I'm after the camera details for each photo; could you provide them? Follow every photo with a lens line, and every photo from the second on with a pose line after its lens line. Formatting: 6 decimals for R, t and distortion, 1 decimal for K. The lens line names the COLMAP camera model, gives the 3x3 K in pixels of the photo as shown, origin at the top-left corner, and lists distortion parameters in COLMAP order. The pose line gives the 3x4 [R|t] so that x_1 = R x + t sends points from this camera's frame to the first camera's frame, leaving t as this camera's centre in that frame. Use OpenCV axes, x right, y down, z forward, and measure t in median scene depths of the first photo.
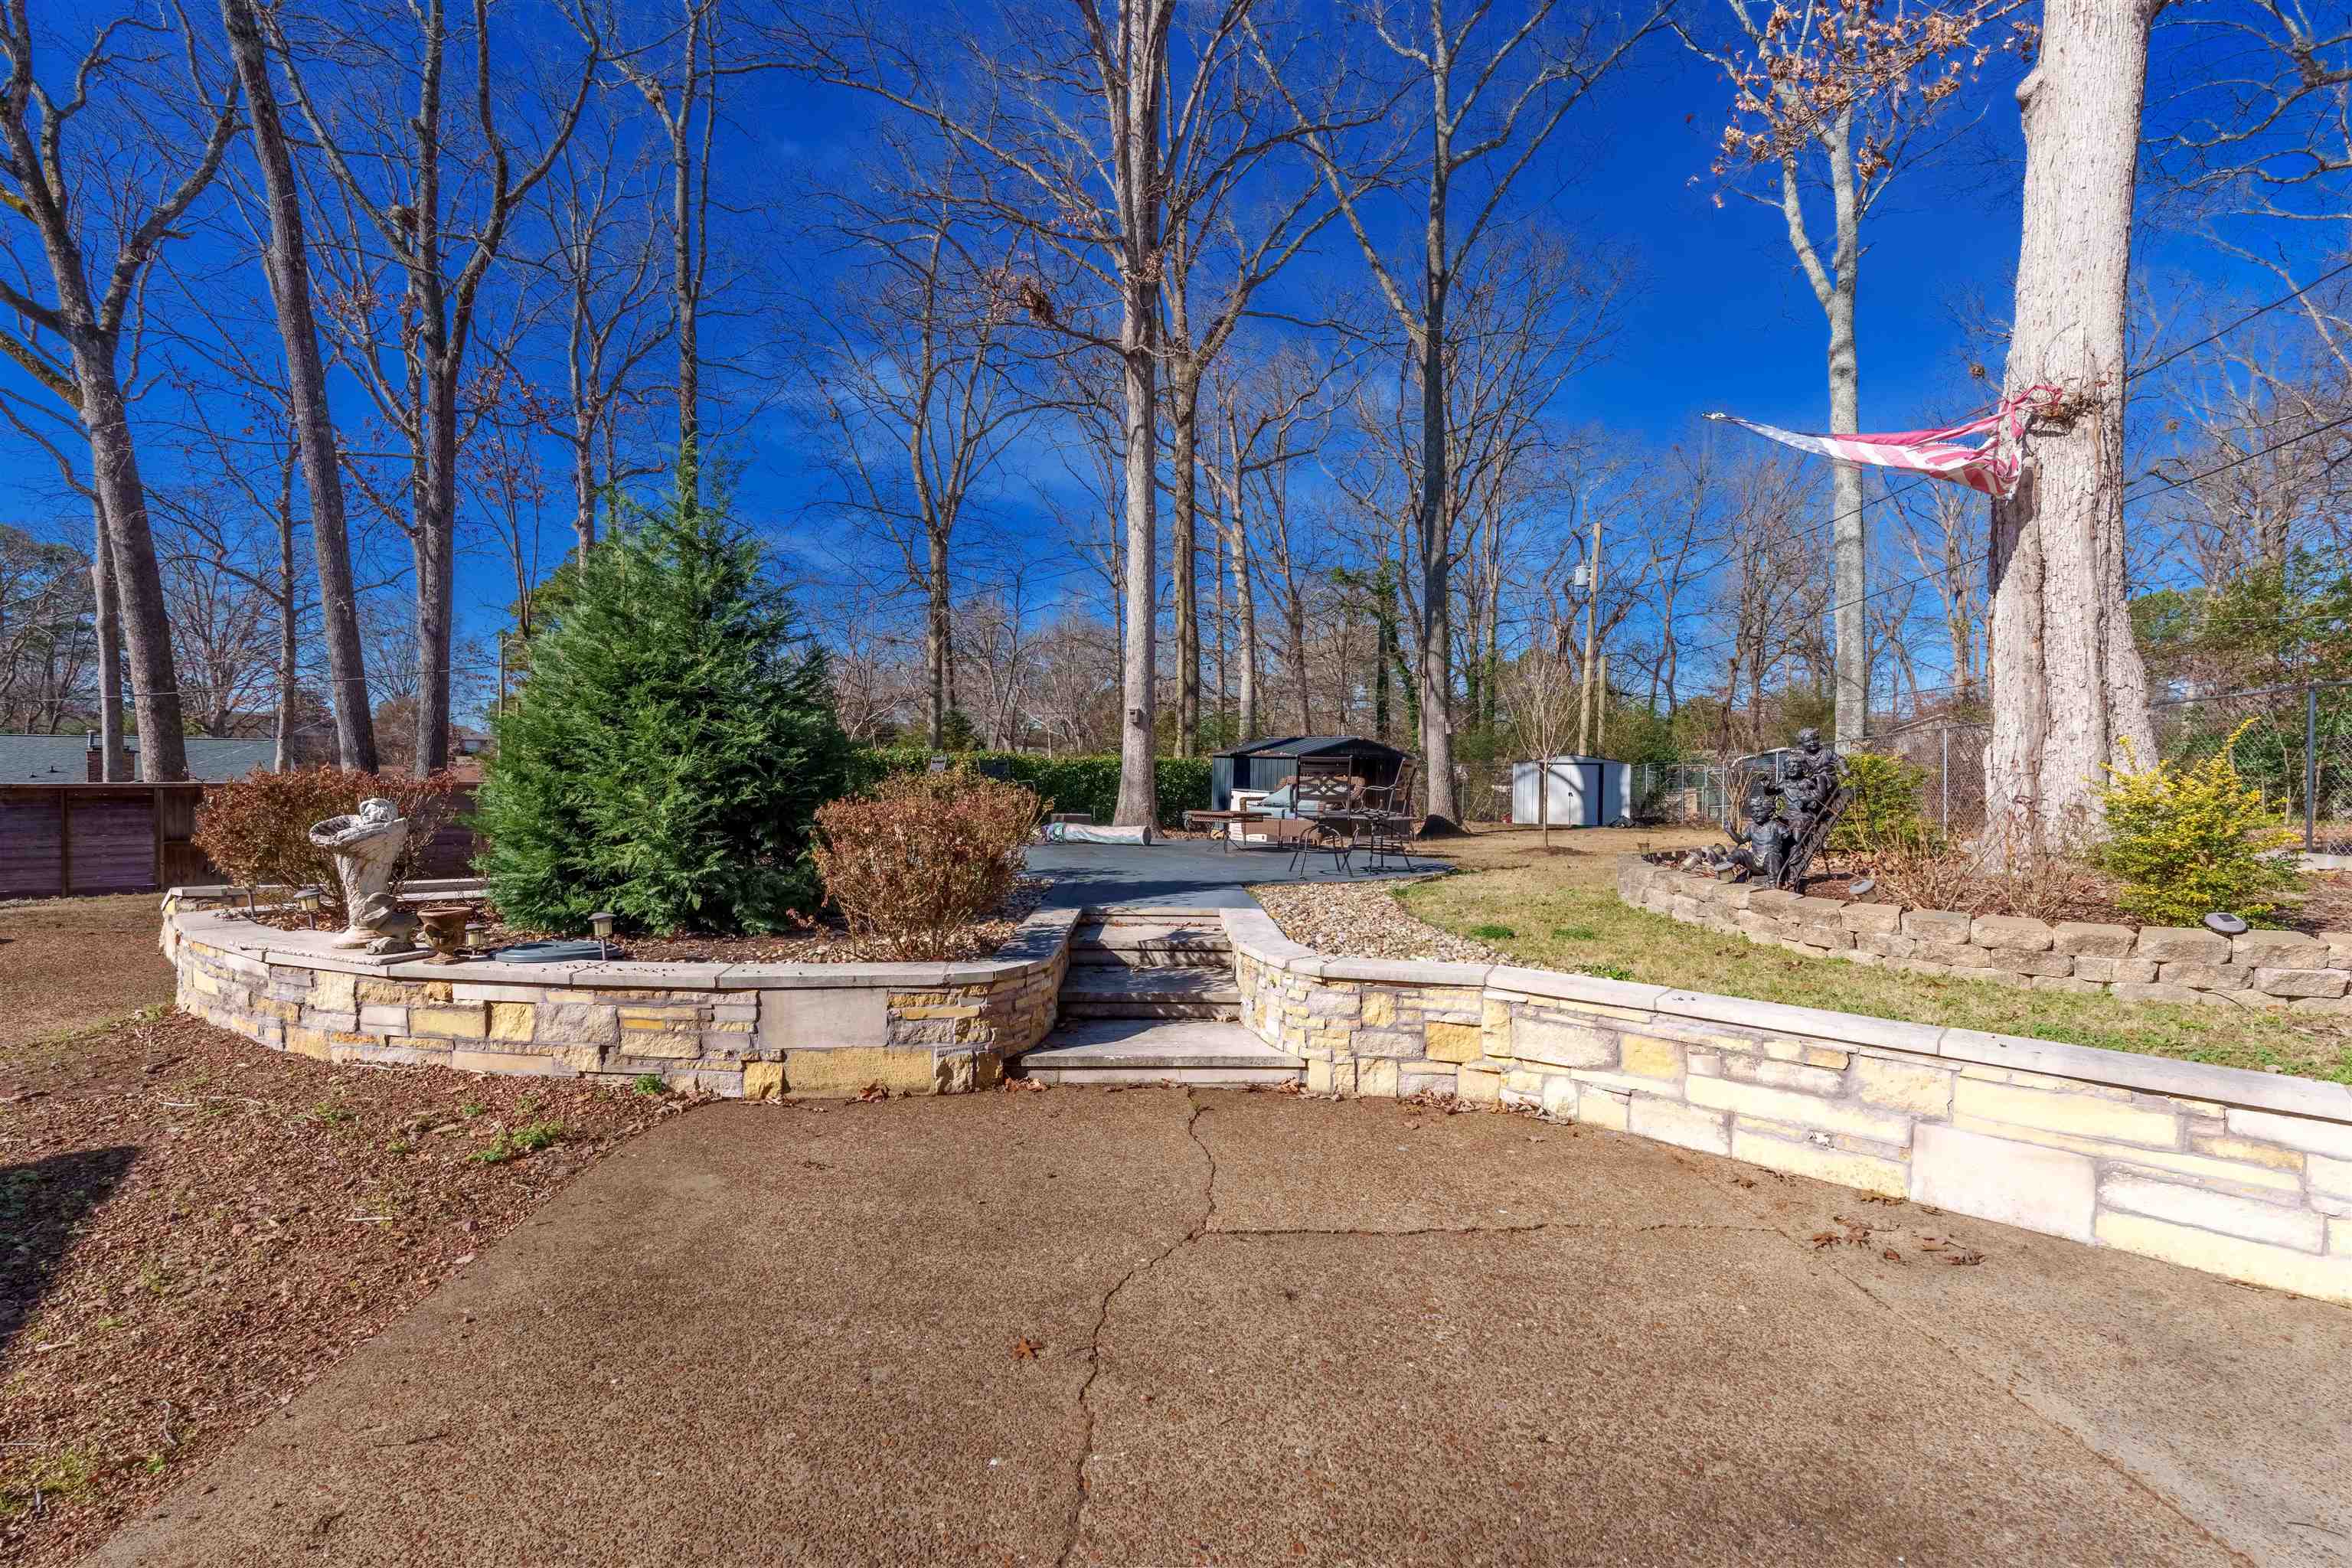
lens RADIAL K [[1033.3, 0, 1172.0], [0, 1033.3, 789.4], [0, 0, 1]] dist [-0.001169, 0.000596]
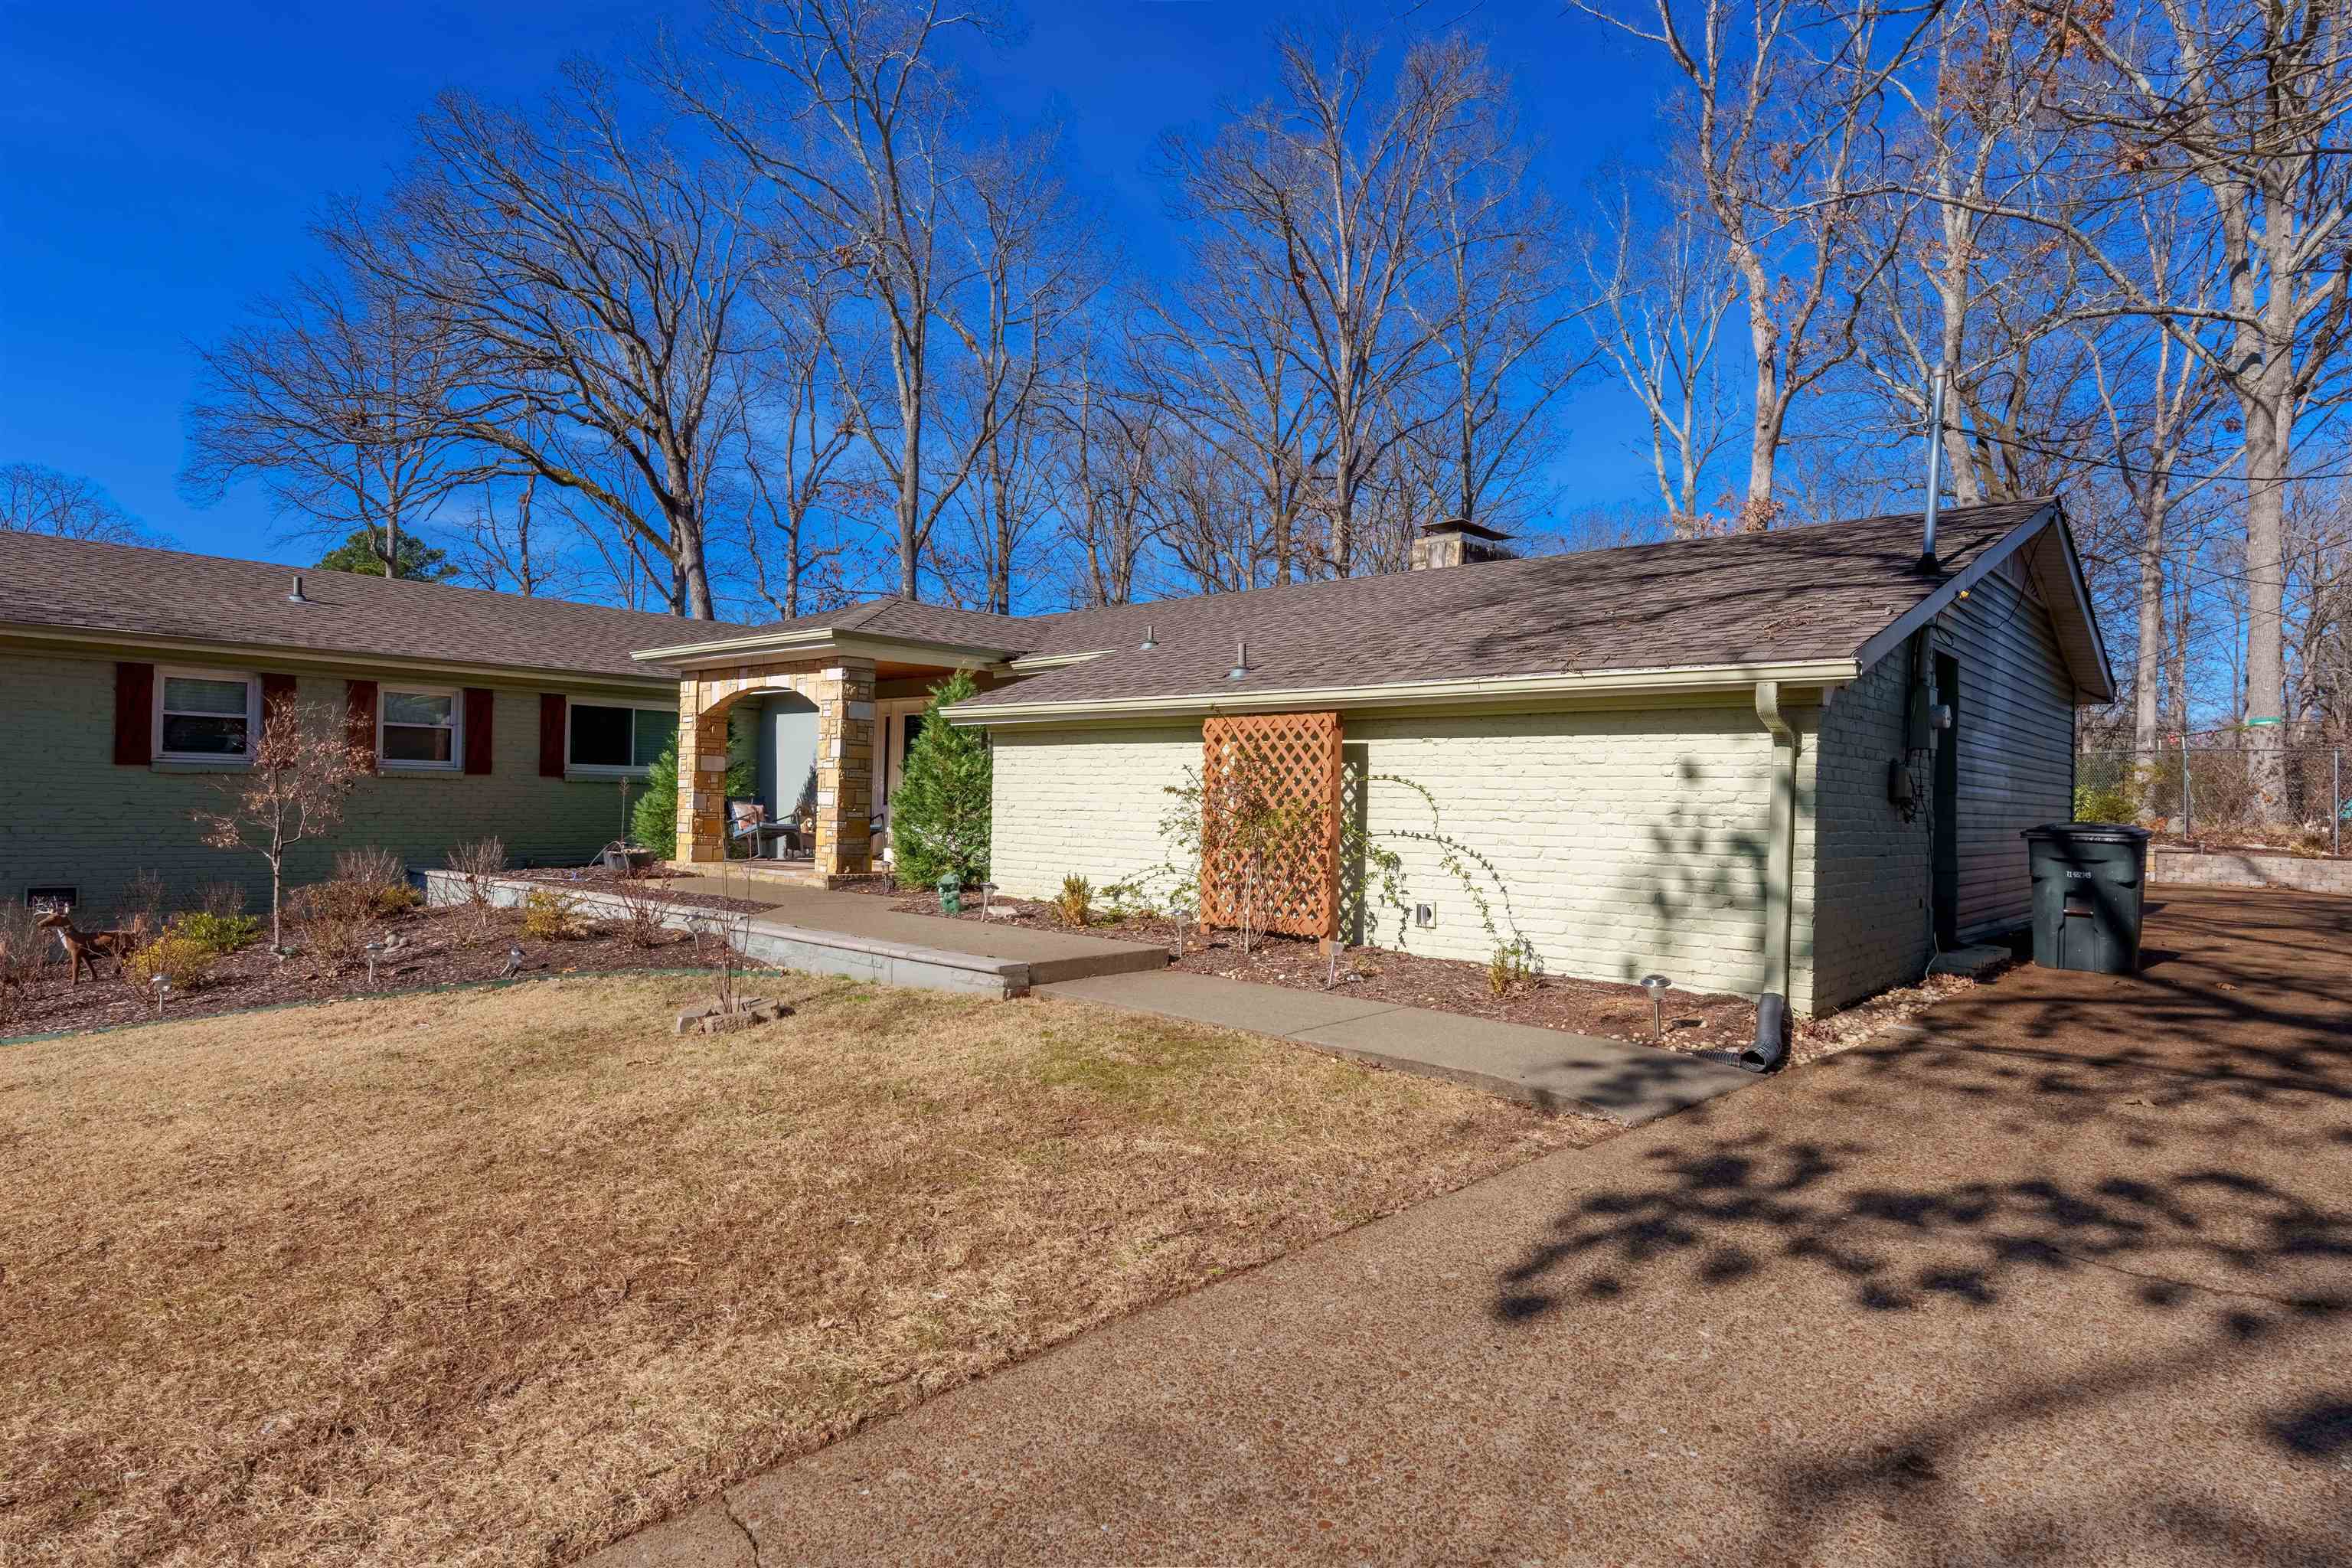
lens RADIAL K [[1297.6, 0, 1167.0], [0, 1297.6, 800.8], [0, 0, 1]] dist [-0.002824, -0.000162]
pose [[0.979408, 0.006669, 0.201783, -0.645776], [-0.003309, 0.999850, -0.016984, 0.027761], [-0.201866, 0.015966, 0.979283, -0.954935]]
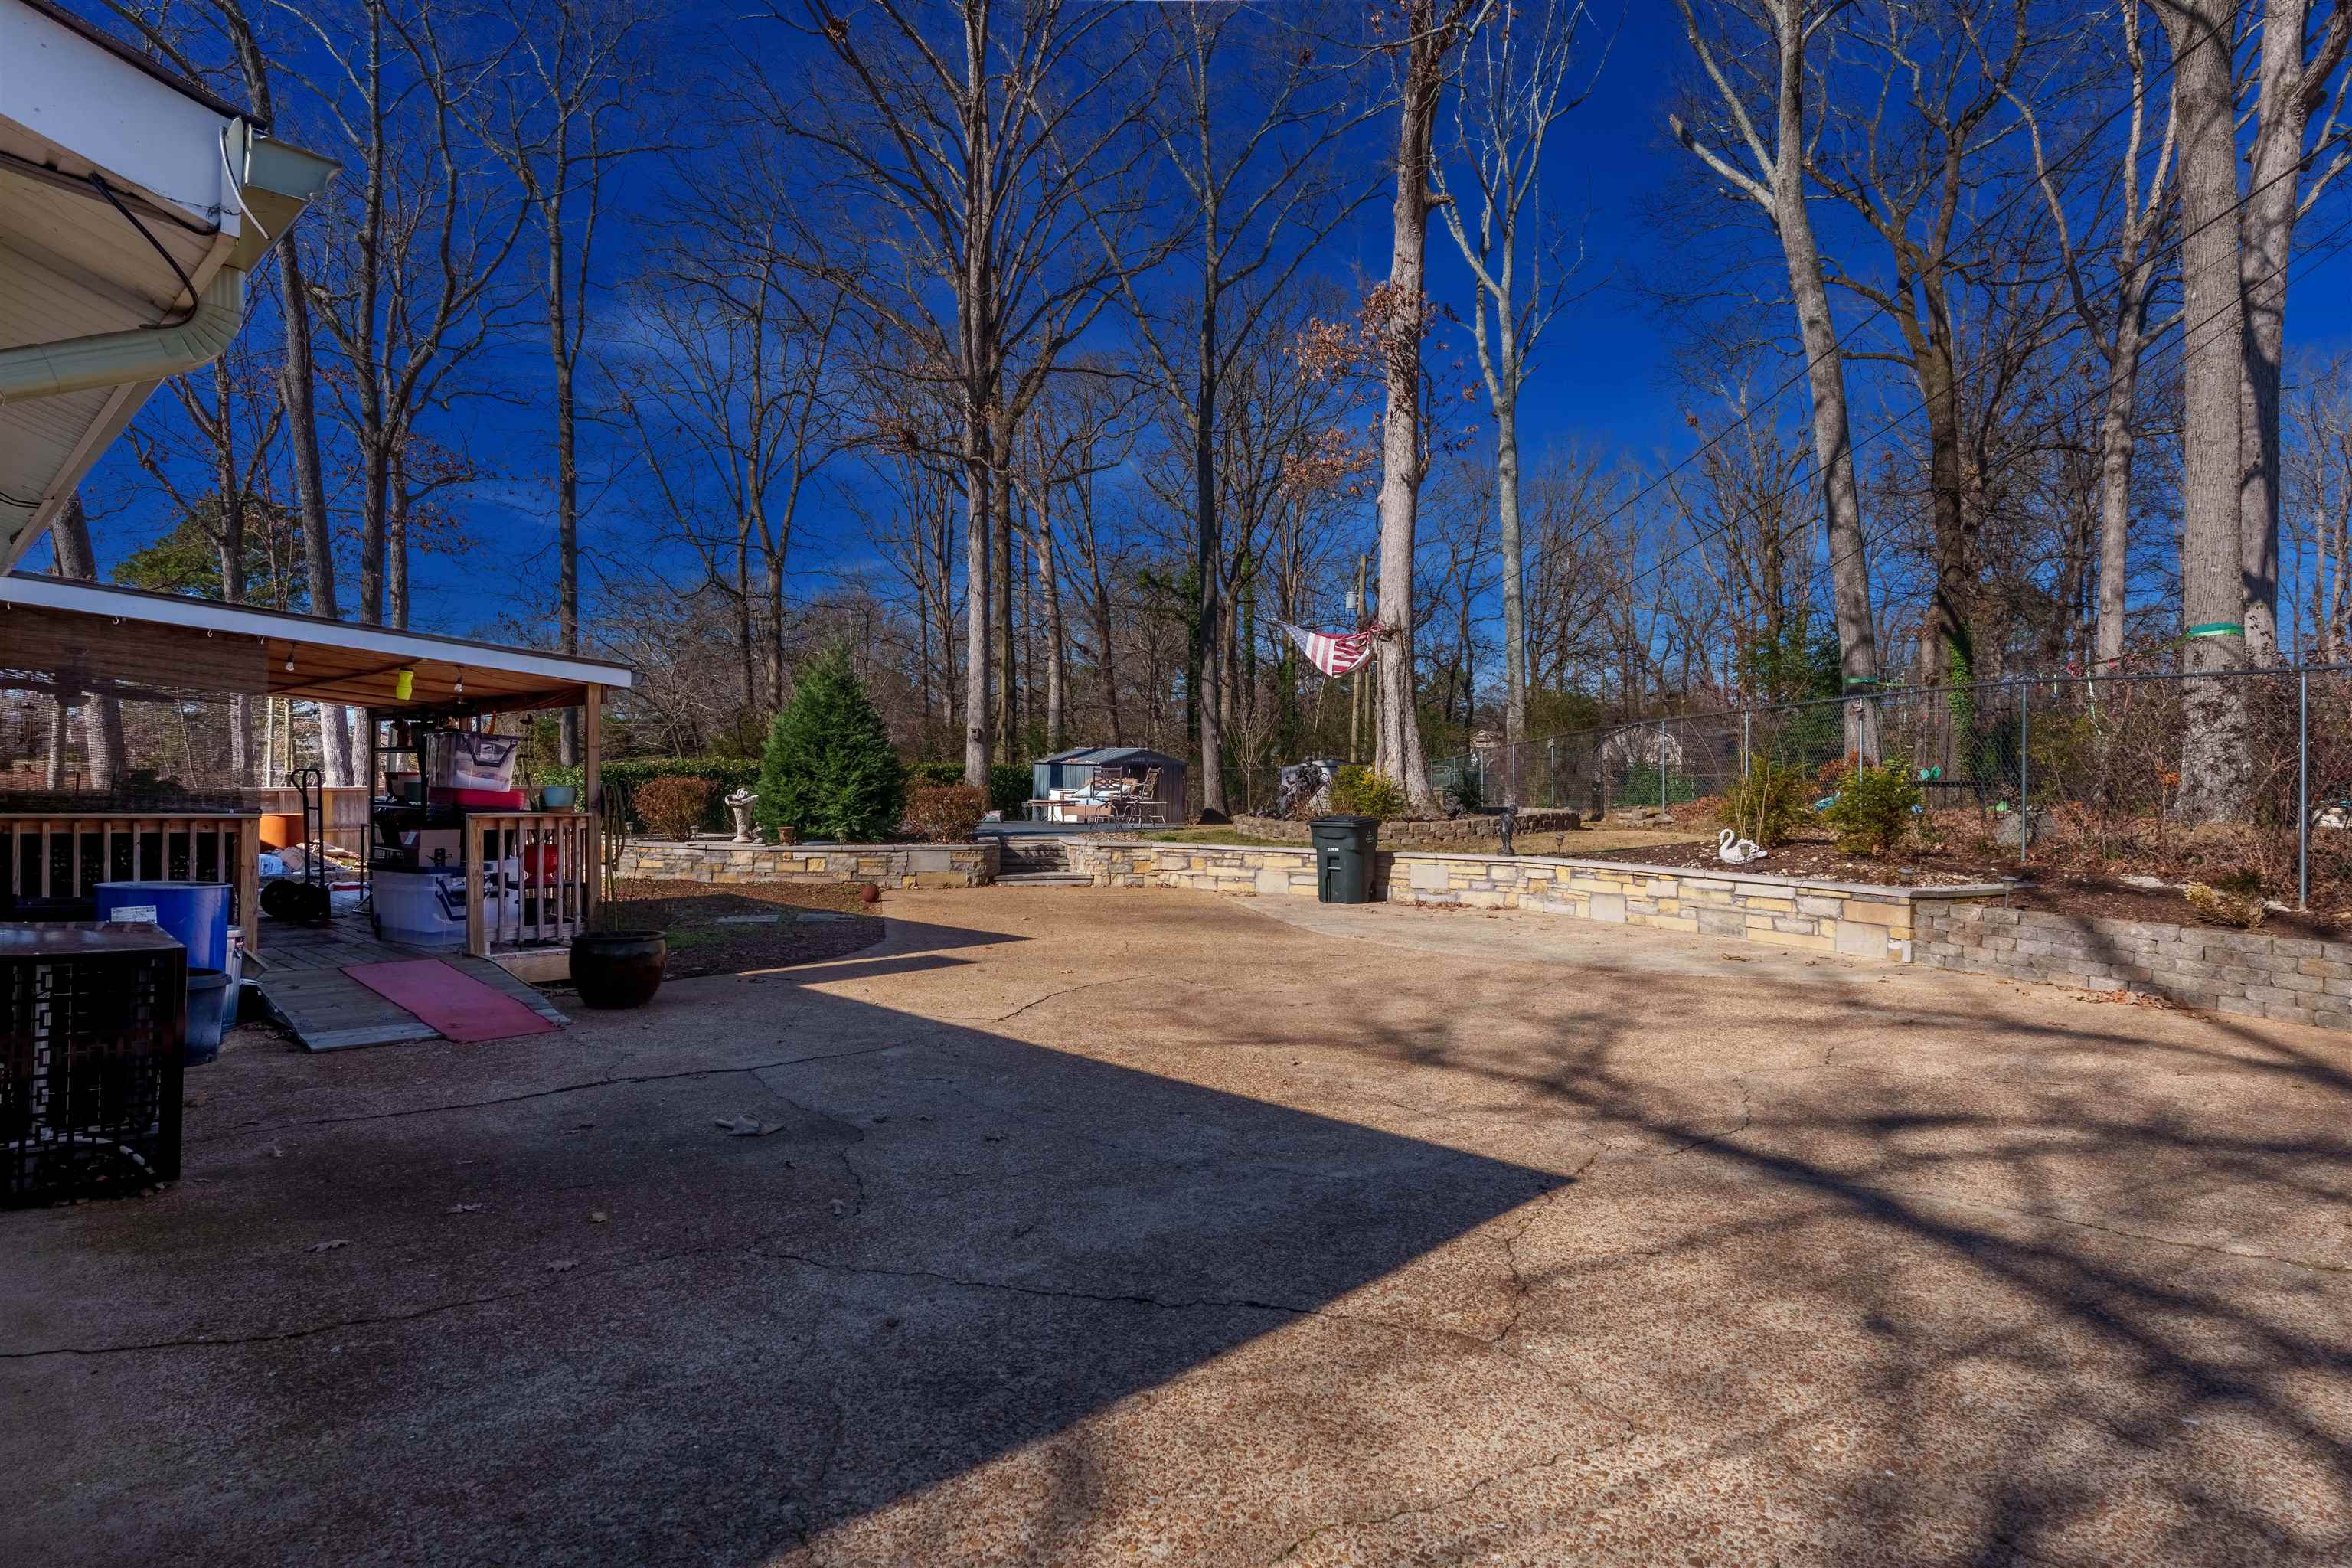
lens RADIAL K [[1297.6, 0, 1166.7], [0, 1297.6, 800.4], [0, 0, 1]] dist [-0.002824, -0.000162]
pose [[0.986618, -0.009499, 0.162774, -0.054292], [0.009013, 0.999952, 0.003721, 0.008511], [-0.162801, -0.002204, 0.986656, -0.555885]]
